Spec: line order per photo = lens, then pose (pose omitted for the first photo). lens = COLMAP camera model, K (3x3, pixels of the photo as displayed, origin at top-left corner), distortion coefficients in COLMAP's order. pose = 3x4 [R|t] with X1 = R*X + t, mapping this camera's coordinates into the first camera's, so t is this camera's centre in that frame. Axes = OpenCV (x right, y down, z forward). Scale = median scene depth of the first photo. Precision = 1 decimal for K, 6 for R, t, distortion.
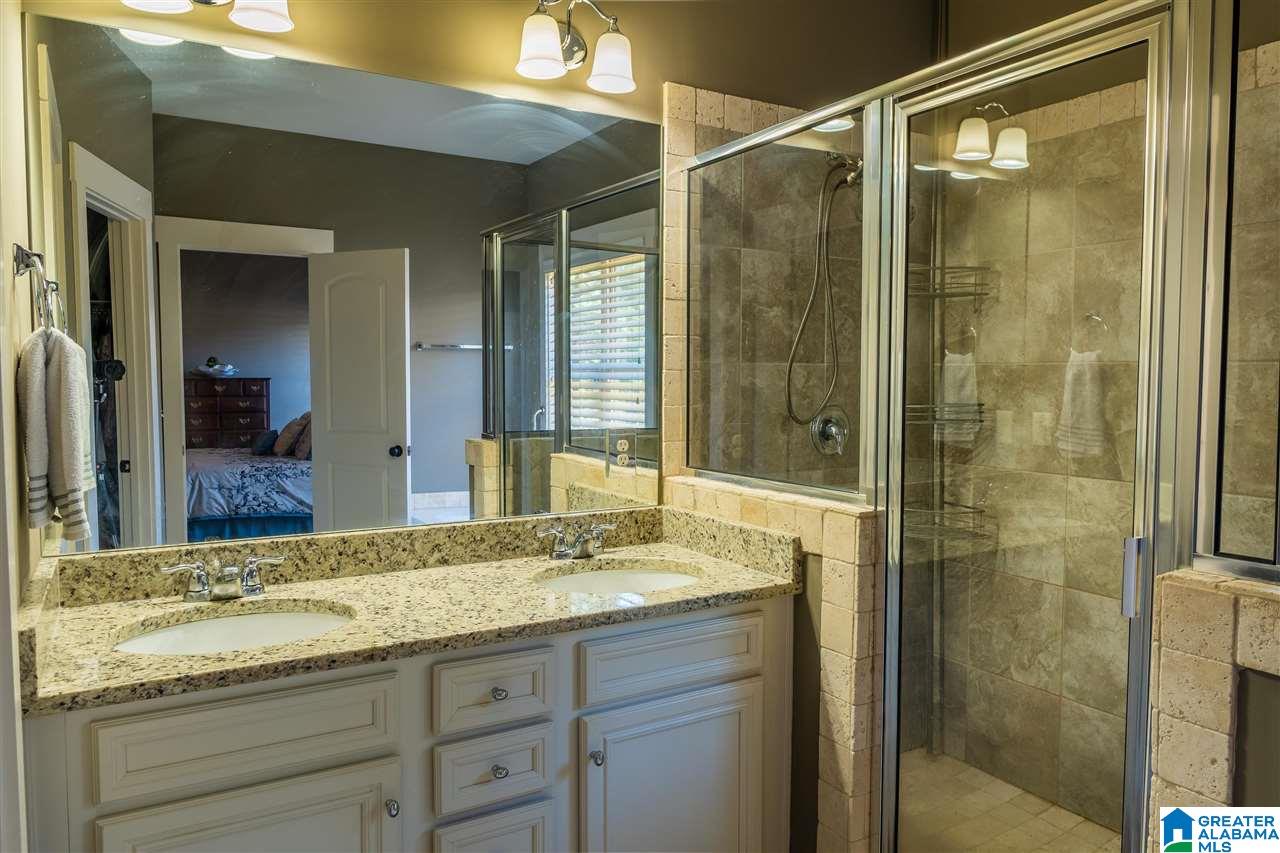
lens RADIAL K [[878.6, 0, 637.1], [0, 878.6, 423.6], [0, 0, 1]] dist [-0.001567, -0.002883]
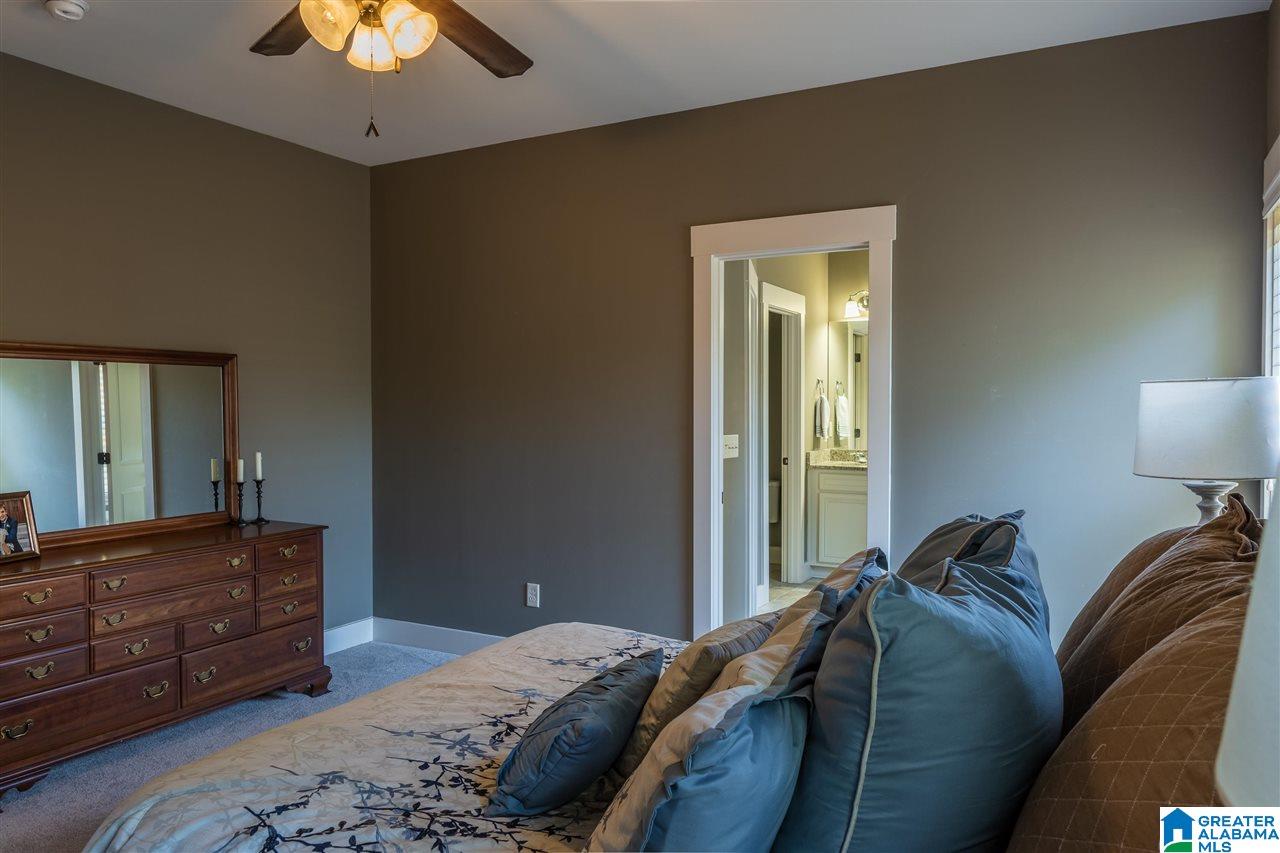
lens RADIAL K [[878.6, 0, 637.1], [0, 878.6, 423.6], [0, 0, 1]] dist [-0.001567, -0.002883]
pose [[0.511147, 0.015227, -0.859359, 2.027536], [-0.048390, 0.998767, -0.011085, 0.100972], [0.858130, 0.047250, 0.511253, -1.595644]]
